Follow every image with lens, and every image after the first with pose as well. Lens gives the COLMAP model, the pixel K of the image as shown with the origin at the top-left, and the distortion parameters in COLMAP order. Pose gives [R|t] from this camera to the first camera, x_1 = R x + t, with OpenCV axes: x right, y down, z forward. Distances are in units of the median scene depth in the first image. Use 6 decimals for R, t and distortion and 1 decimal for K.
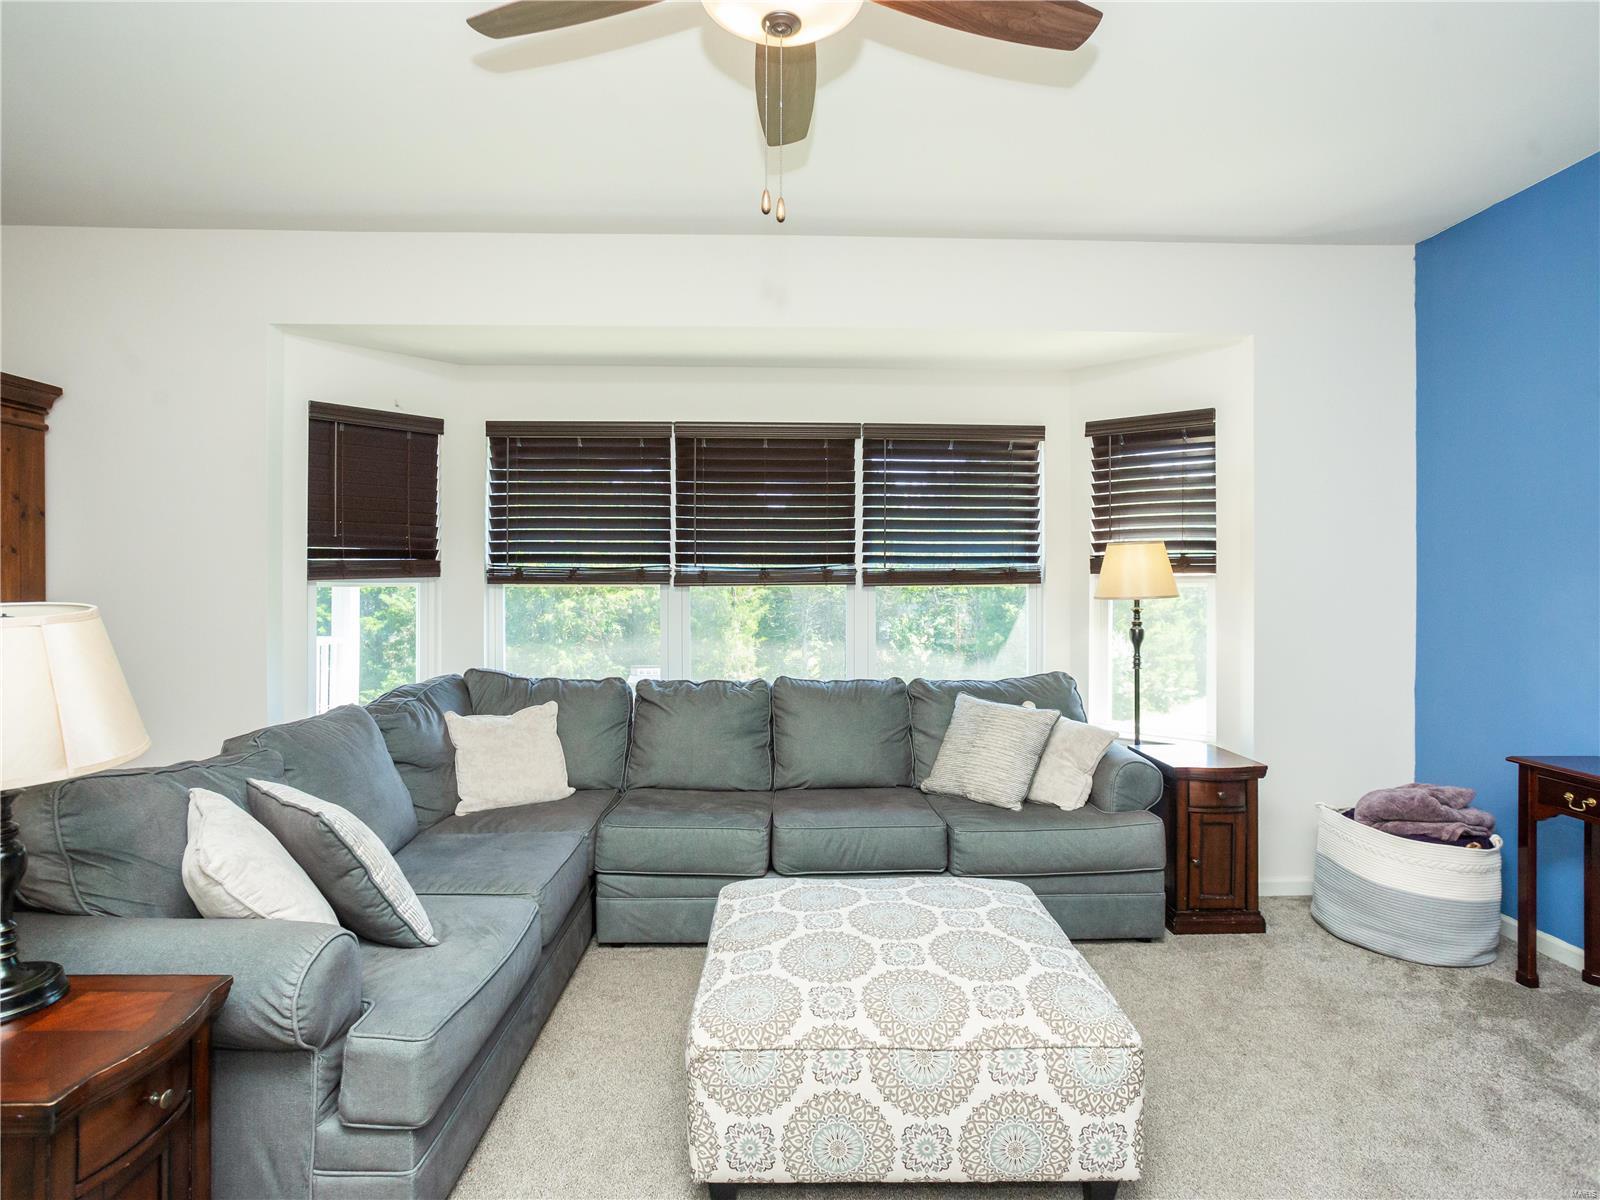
lens RADIAL K [[863.1, 0, 786.1], [0, 863.1, 588.1], [0, 0, 1]] dist [-0.058818, 0.049249]
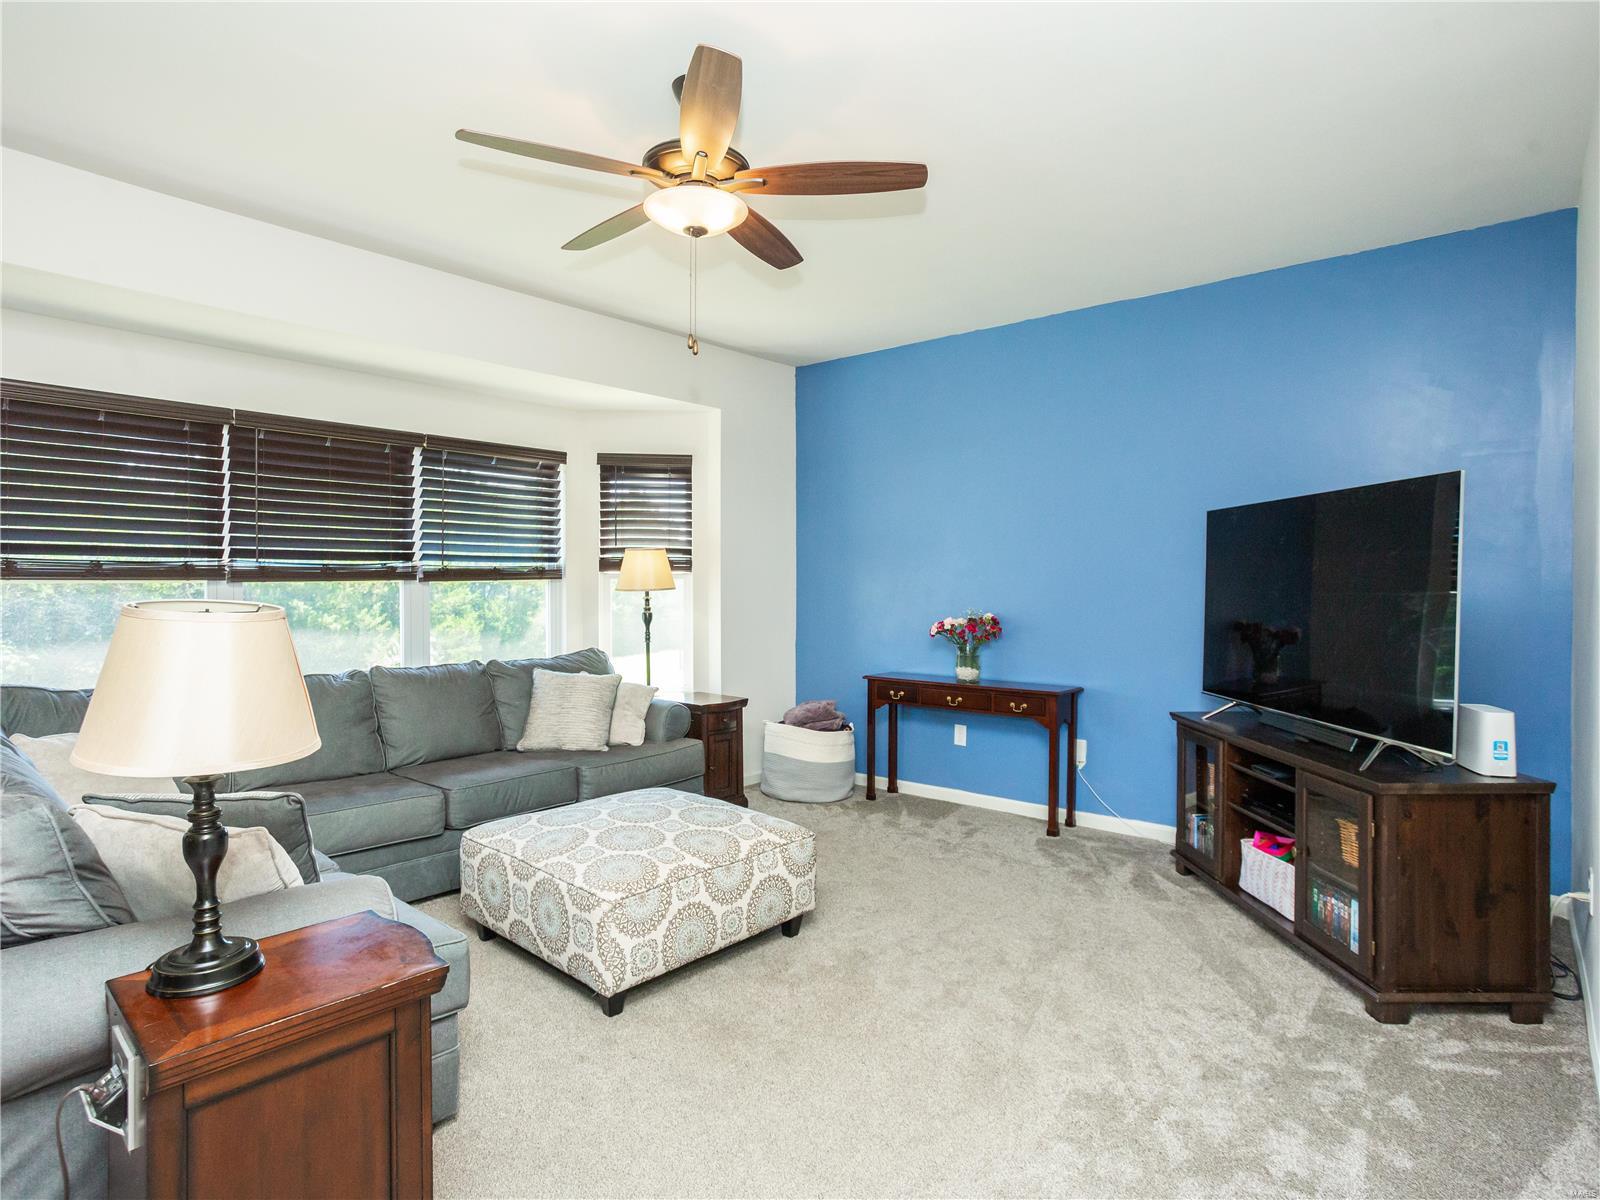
lens RADIAL K [[863.1, 0, 786.1], [0, 863.1, 588.1], [0, 0, 1]] dist [-0.058818, 0.049249]
pose [[0.685712, -0.007804, 0.727831, -0.432426], [0.004365, 0.999969, 0.006610, 0.000779], [-0.727860, -0.001355, 0.685724, -0.094491]]
